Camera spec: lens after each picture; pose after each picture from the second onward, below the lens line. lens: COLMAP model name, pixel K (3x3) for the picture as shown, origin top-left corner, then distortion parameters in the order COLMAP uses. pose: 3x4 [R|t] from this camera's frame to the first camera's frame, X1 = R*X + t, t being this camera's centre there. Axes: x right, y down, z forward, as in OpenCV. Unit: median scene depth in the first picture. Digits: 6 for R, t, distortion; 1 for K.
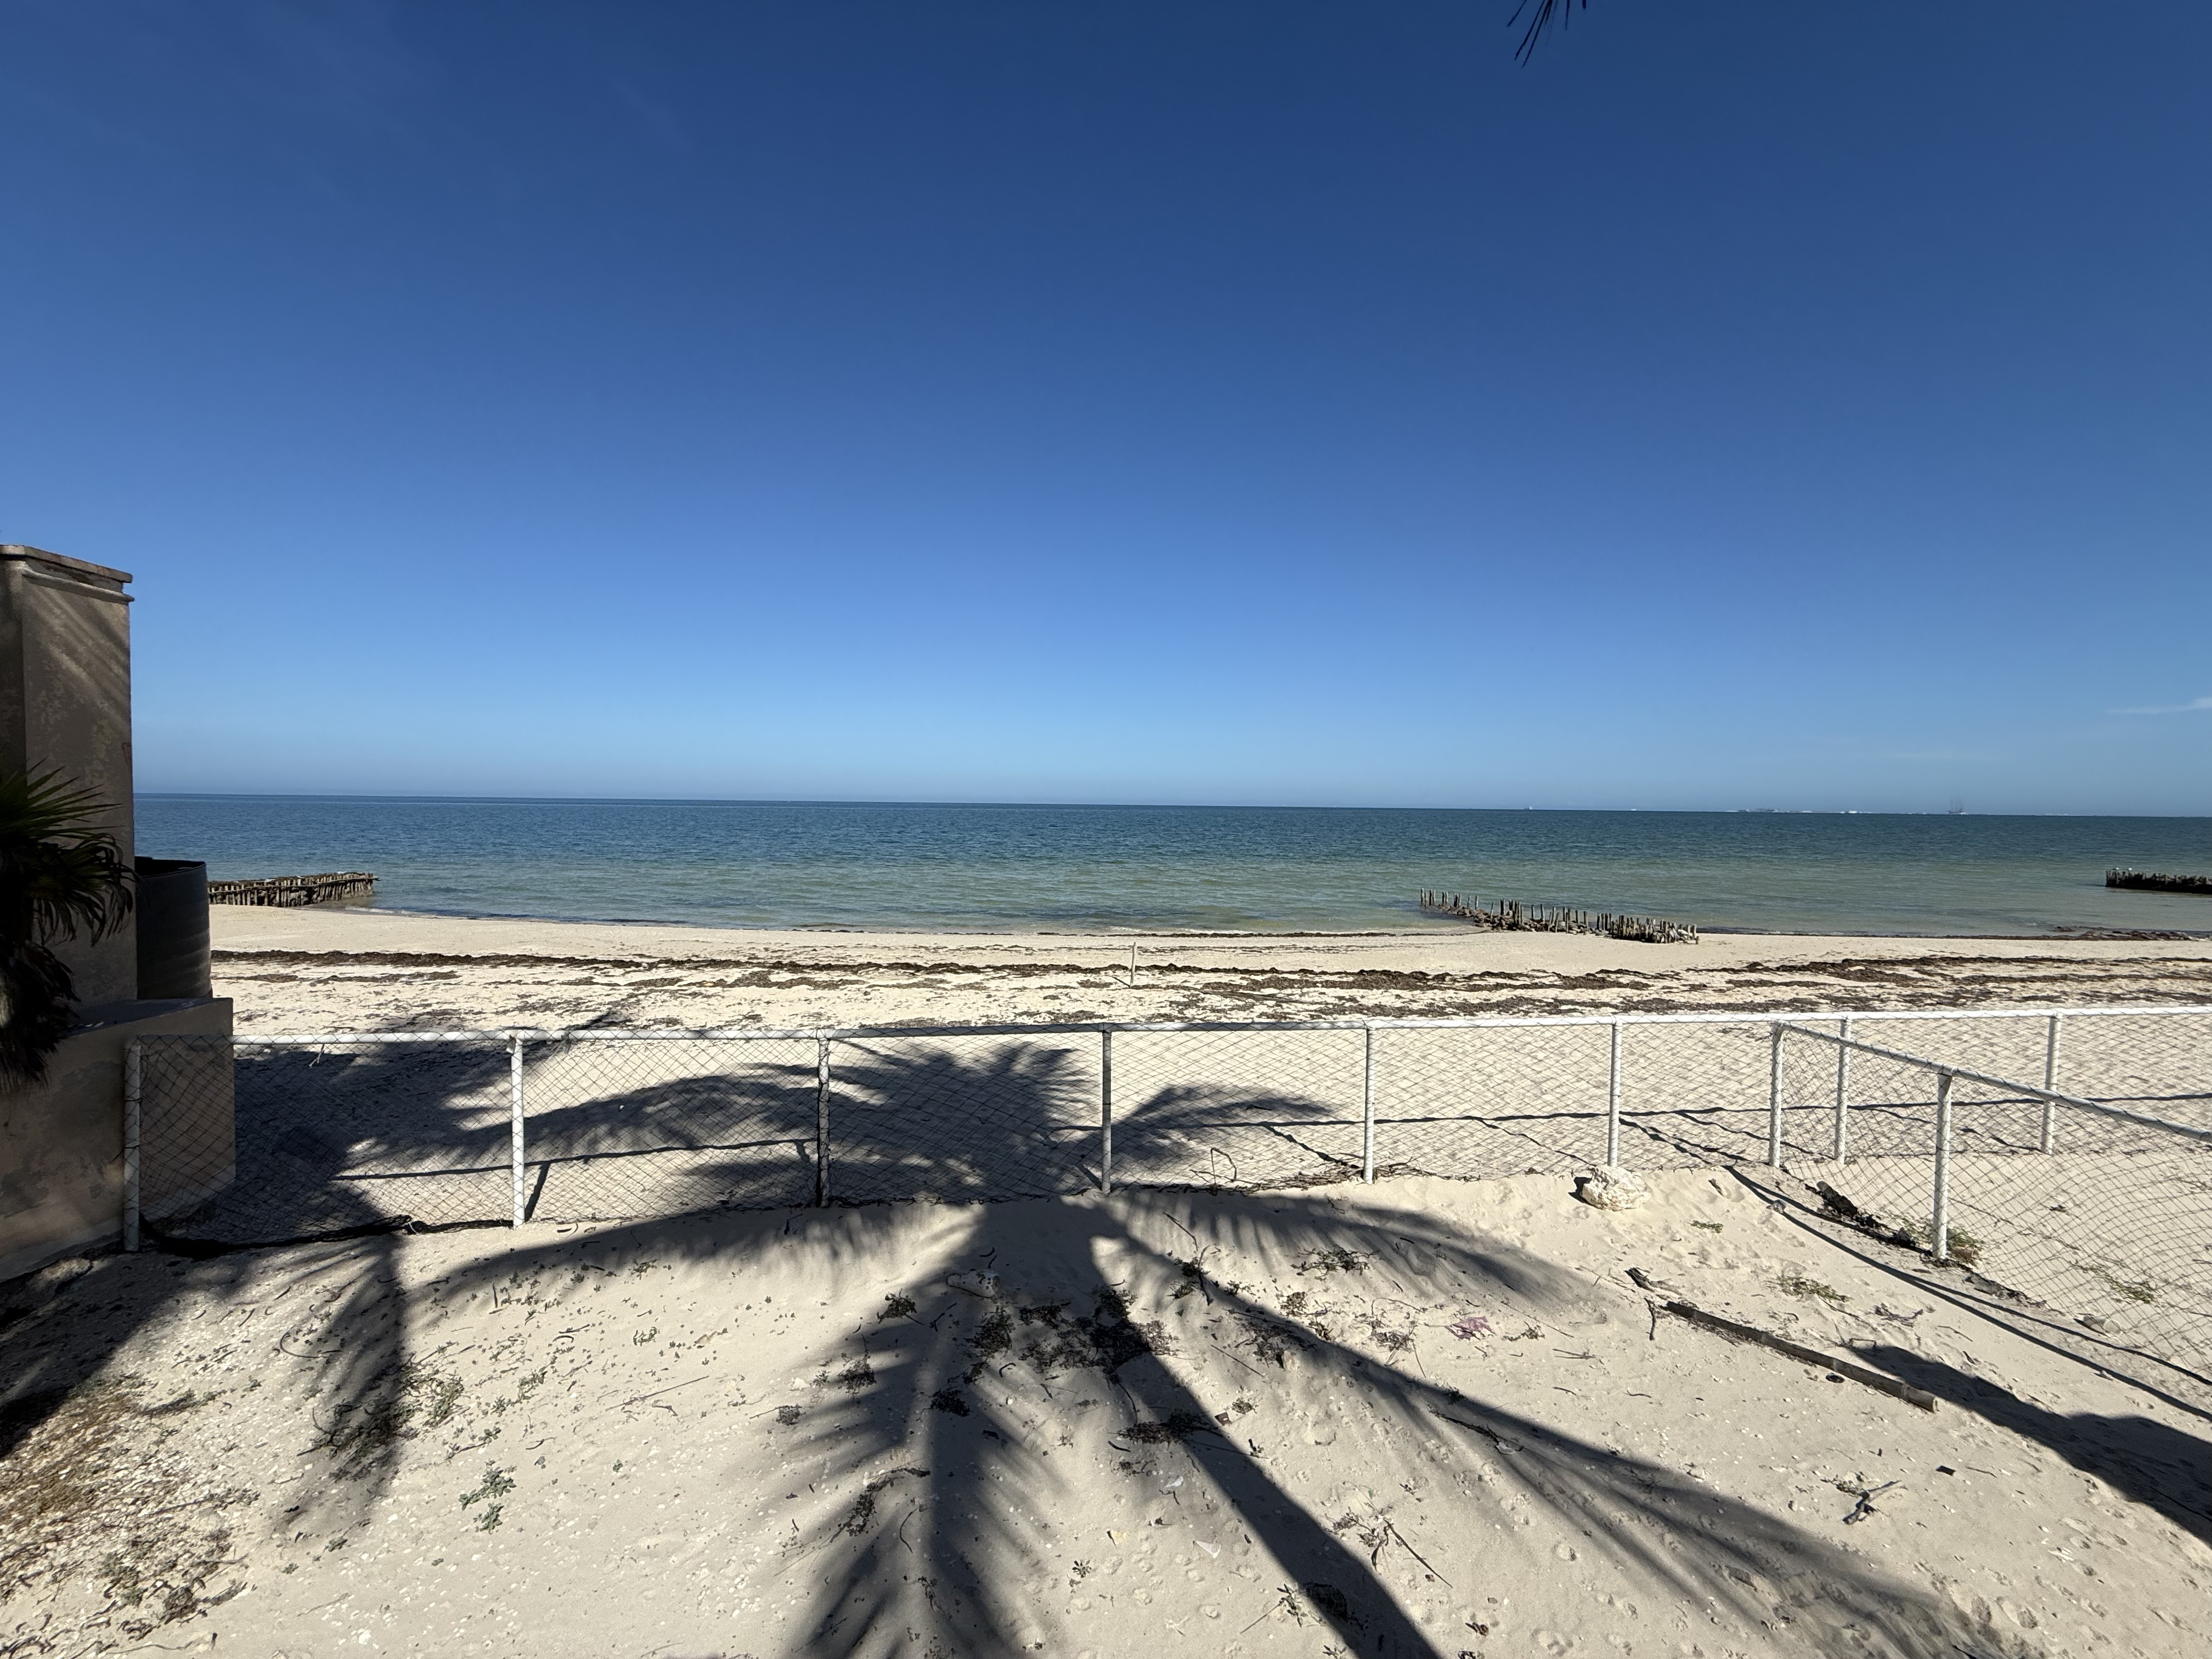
lens RADIAL K [[881.8, 0, 1097.5], [0, 881.8, 832.3], [0, 0, 1]] dist [0.000528, -0.000805]
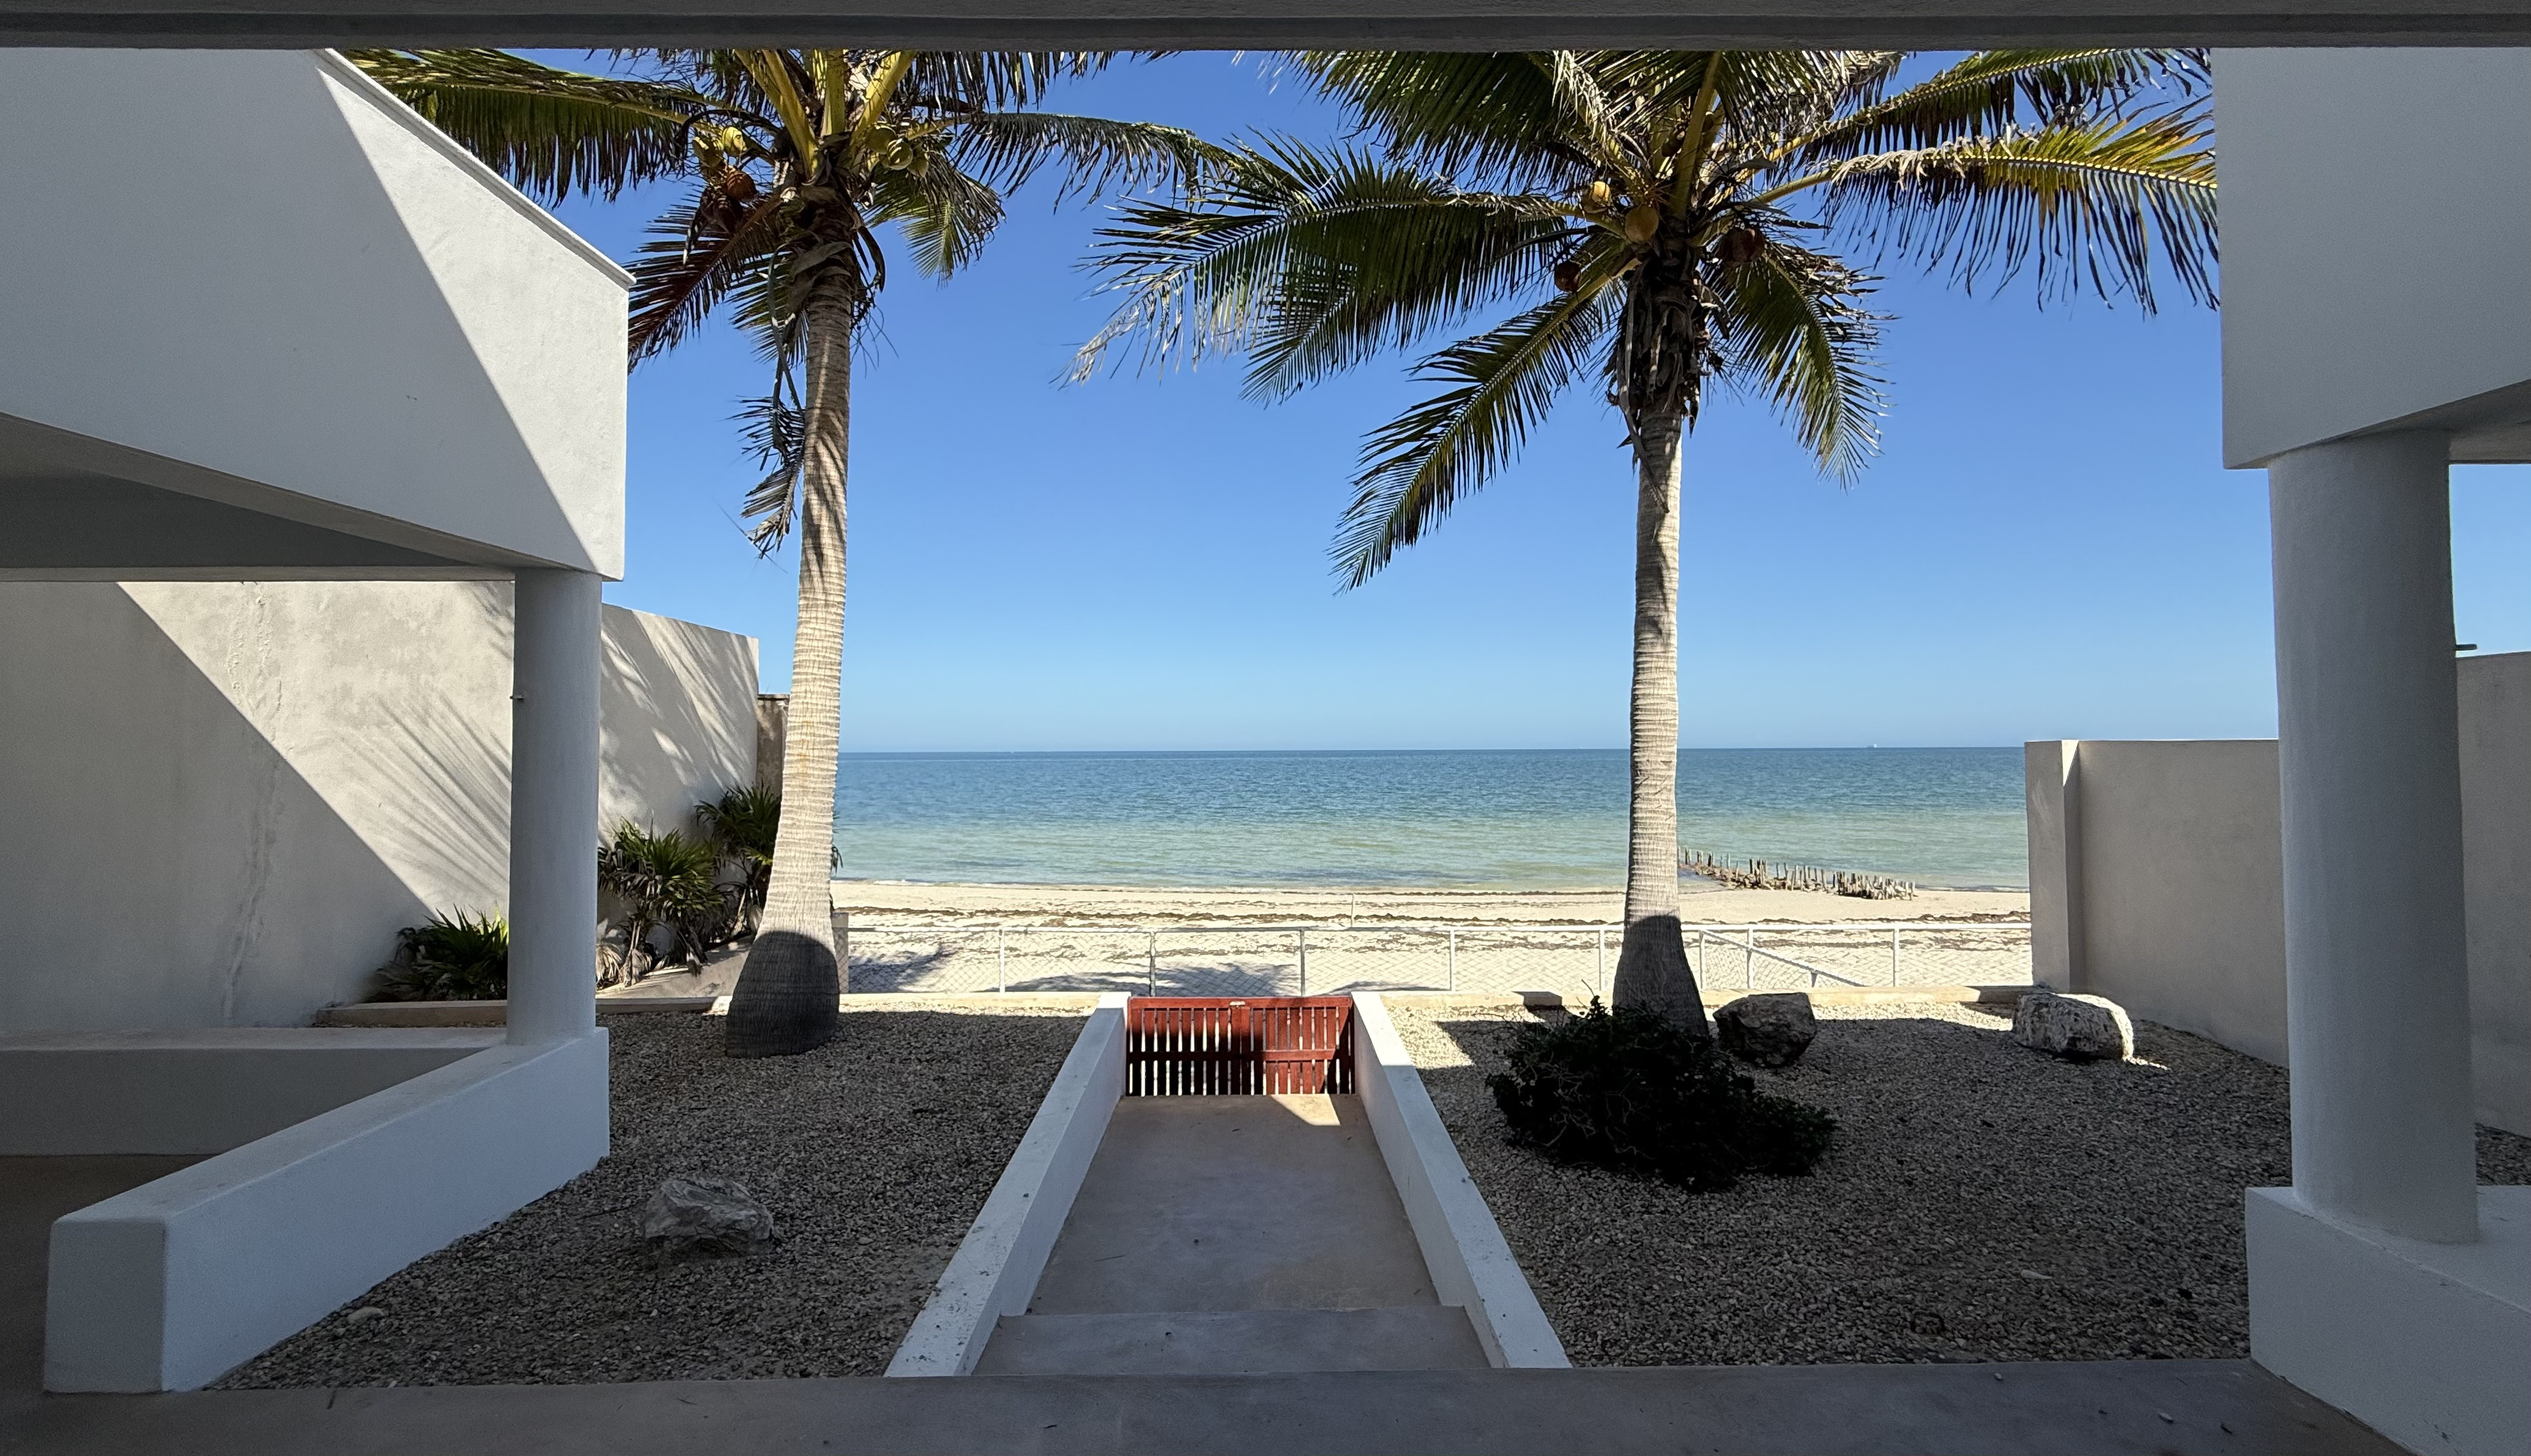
lens RADIAL K [[1018.6, 0, 1249.8], [0, 1018.6, 723.5], [0, 0, 1]] dist [0.001220, -0.000754]
pose [[0.994177, -0.019053, -0.106065, 0.115086], [0.012859, 0.998188, -0.058779, -0.070166], [0.106993, 0.057073, 0.992620, -0.969815]]
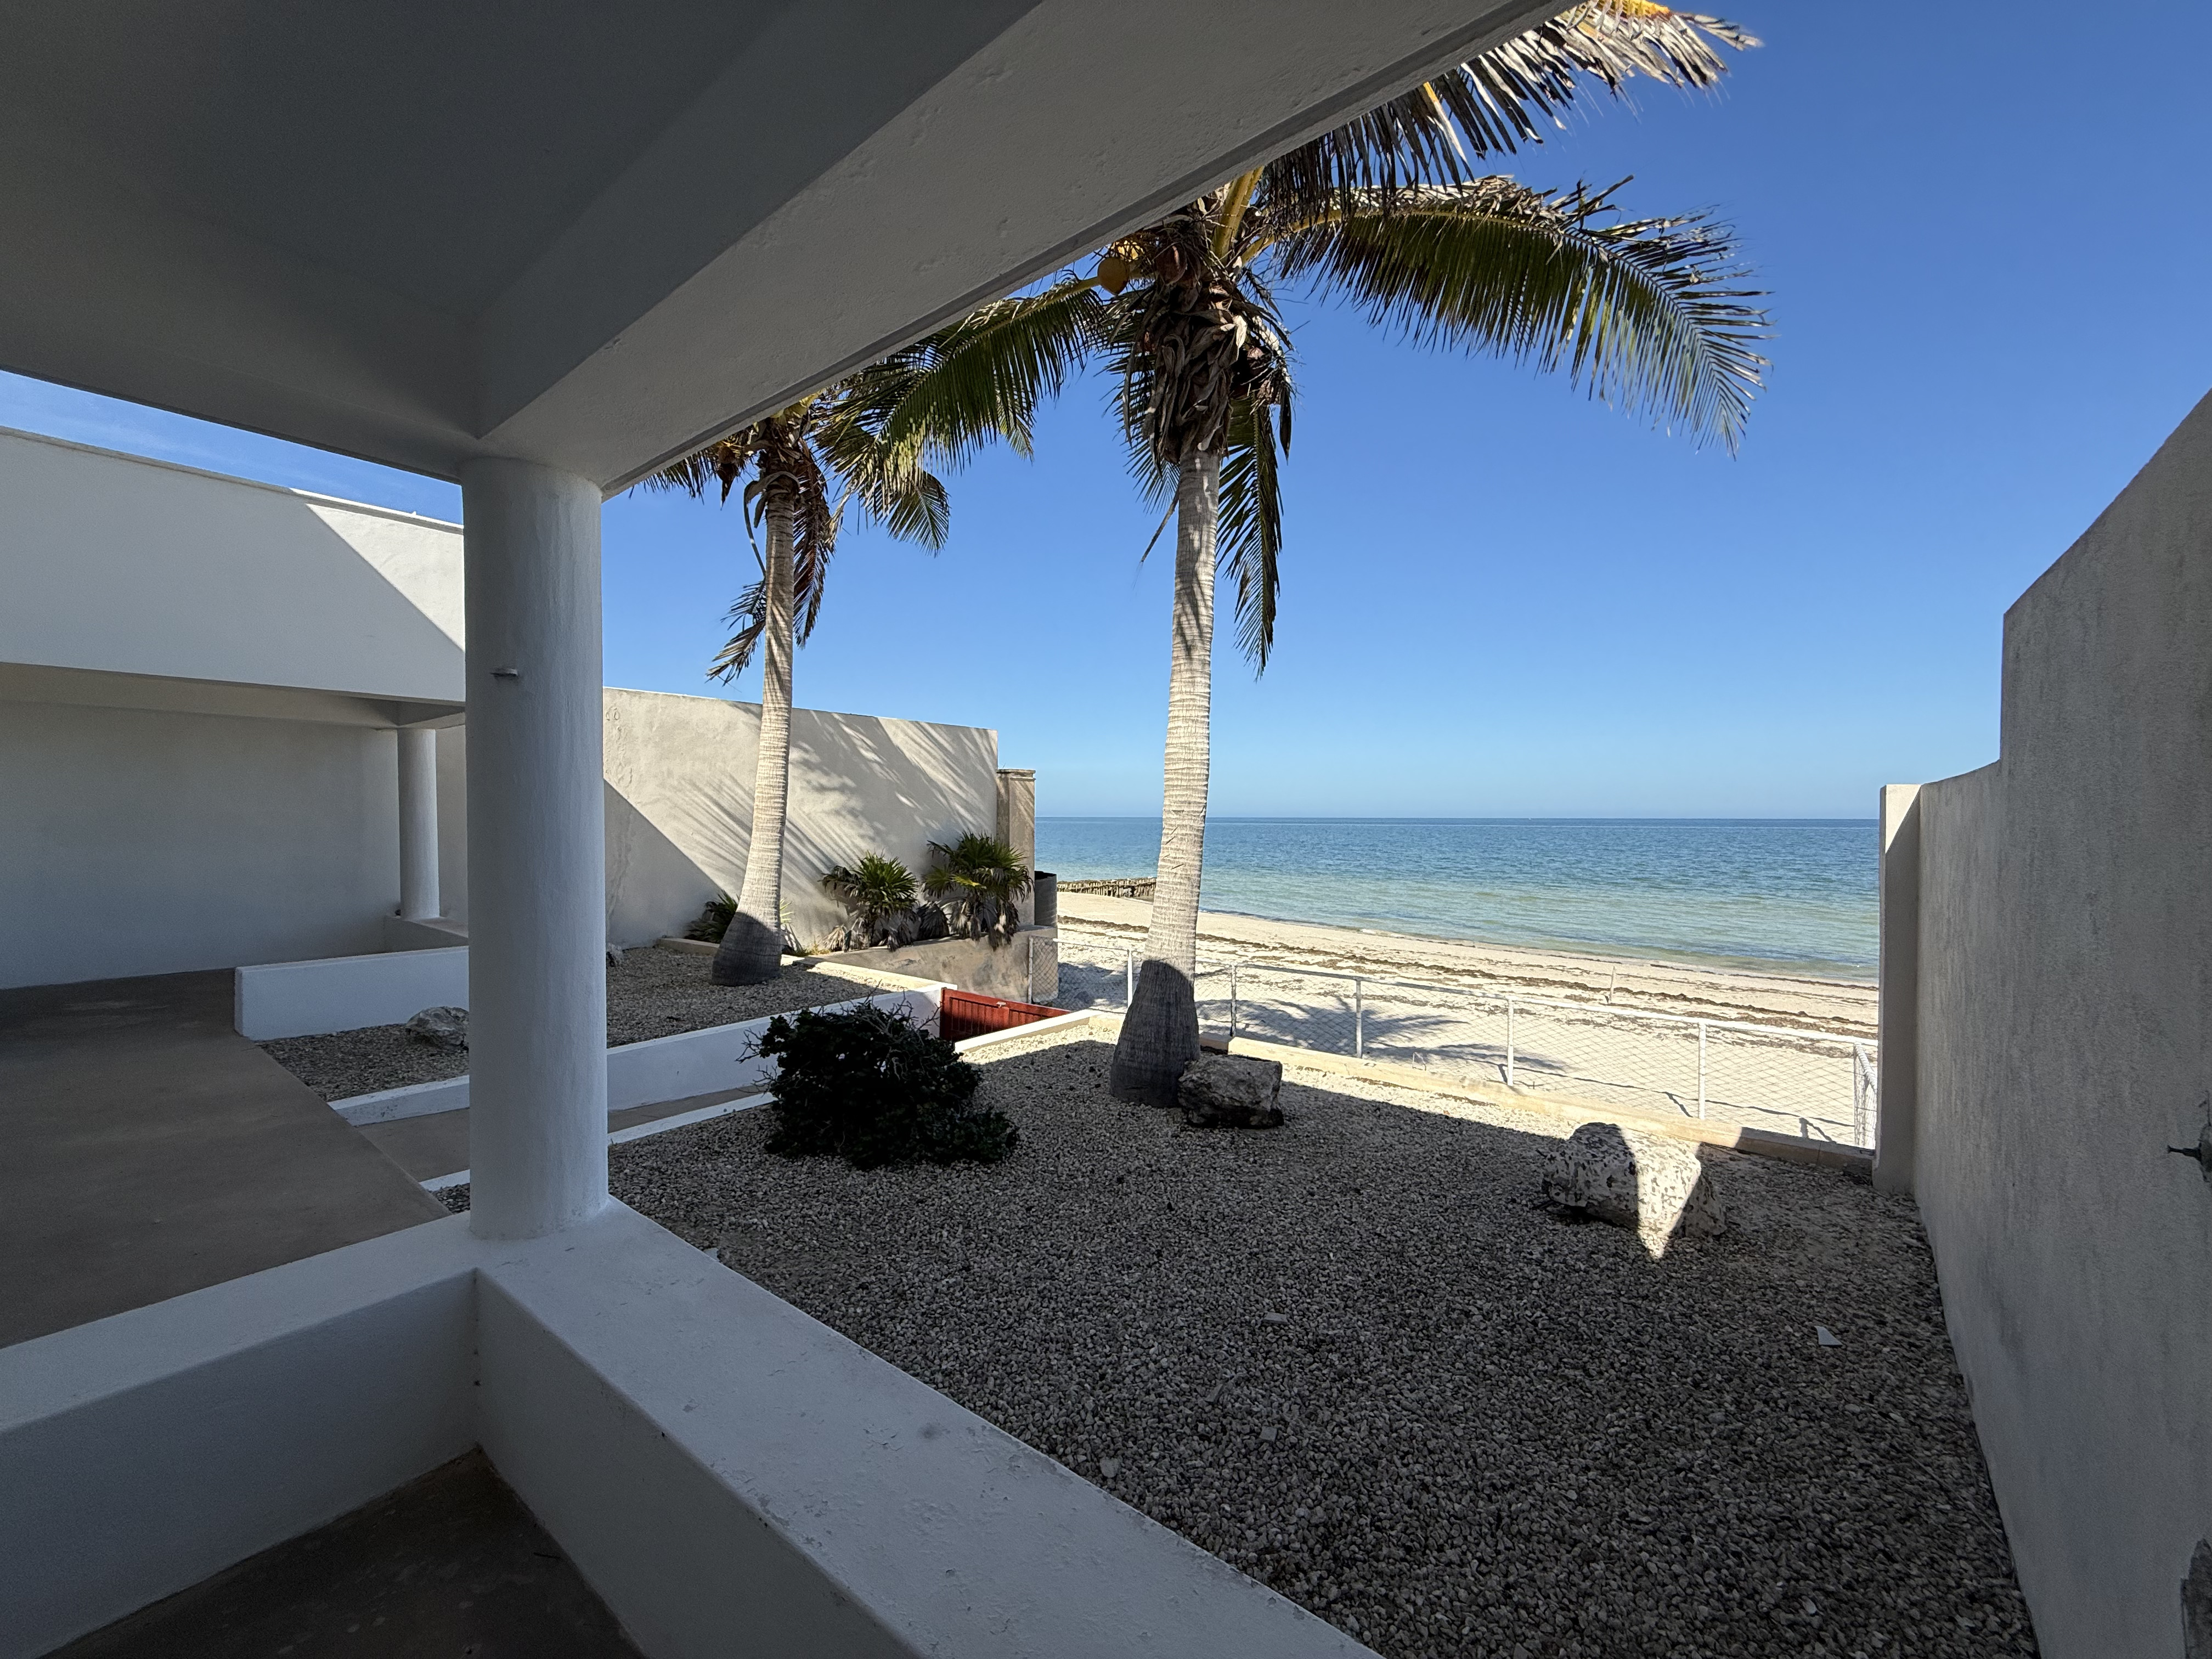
lens RADIAL K [[881.8, 0, 1100.9], [0, 881.8, 836.4], [0, 0, 1]] dist [0.000528, -0.000805]
pose [[0.702345, 0.007205, -0.711800, 0.837594], [-0.017818, 0.999813, -0.007461, -0.056793], [0.711614, 0.017923, 0.702342, -0.653502]]
